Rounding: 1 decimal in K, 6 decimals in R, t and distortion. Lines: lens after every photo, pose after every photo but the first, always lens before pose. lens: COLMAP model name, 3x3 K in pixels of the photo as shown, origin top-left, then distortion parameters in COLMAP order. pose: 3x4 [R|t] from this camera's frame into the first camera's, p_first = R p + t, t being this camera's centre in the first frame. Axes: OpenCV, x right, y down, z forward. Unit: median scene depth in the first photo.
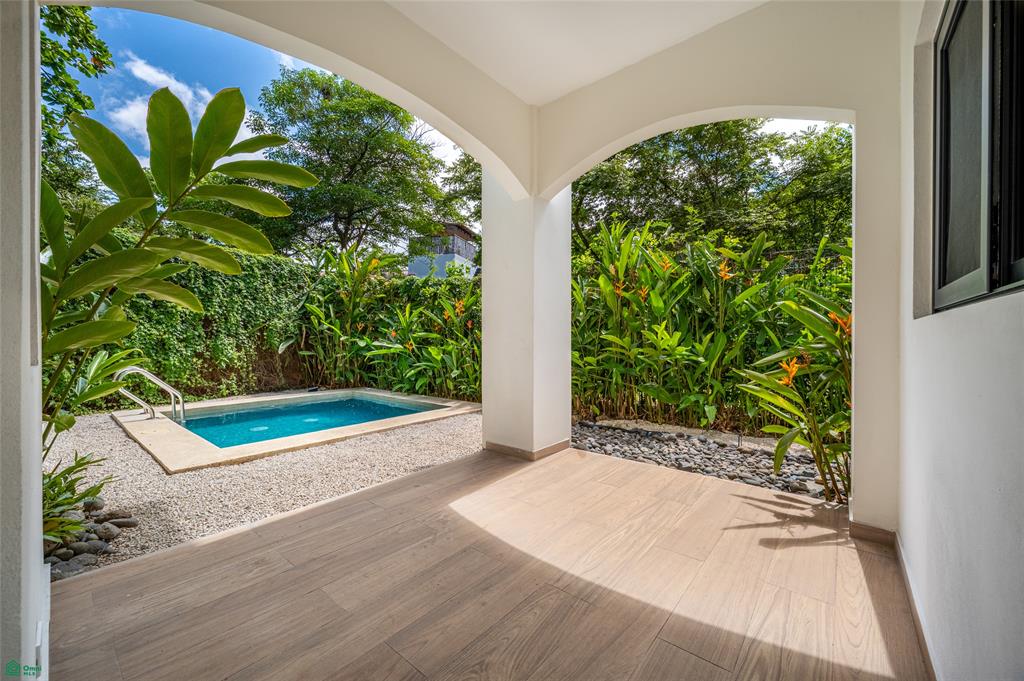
lens RADIAL K [[401.1, 0, 510.0], [0, 401.1, 333.7], [0, 0, 1]] dist [-0.004895, 0.000891]
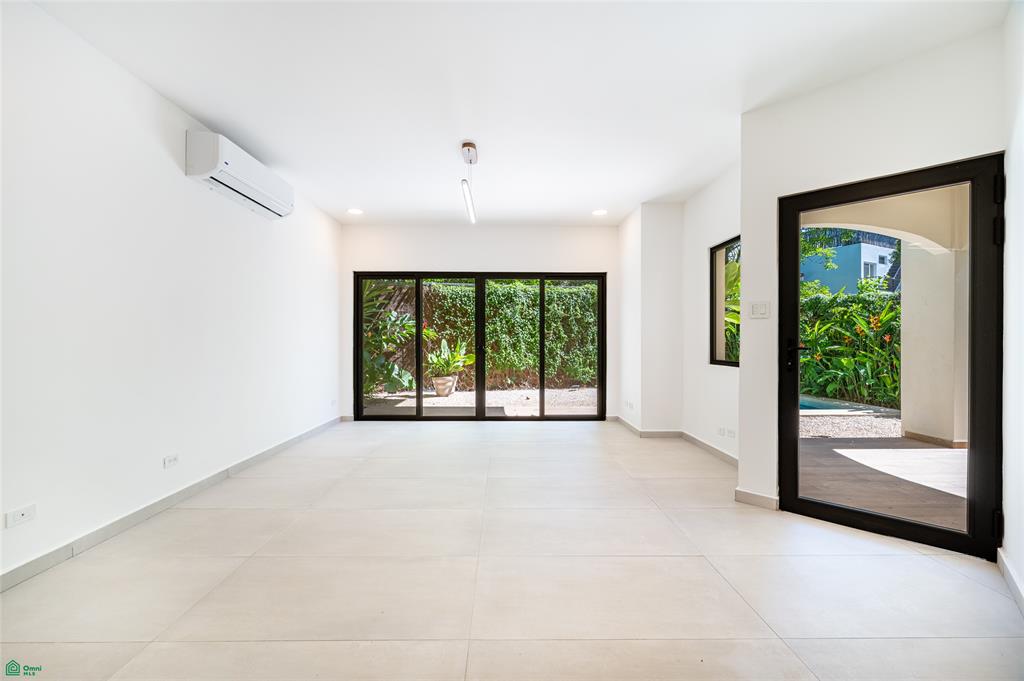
lens RADIAL K [[401.1, 0, 506.7], [0, 401.1, 337.6], [0, 0, 1]] dist [-0.004895, 0.000891]
pose [[0.645375, -0.003608, -0.763858, 0.060336], [-0.011027, 0.999841, -0.014039, 0.001746], [0.763787, 0.017484, 0.645232, -0.479663]]
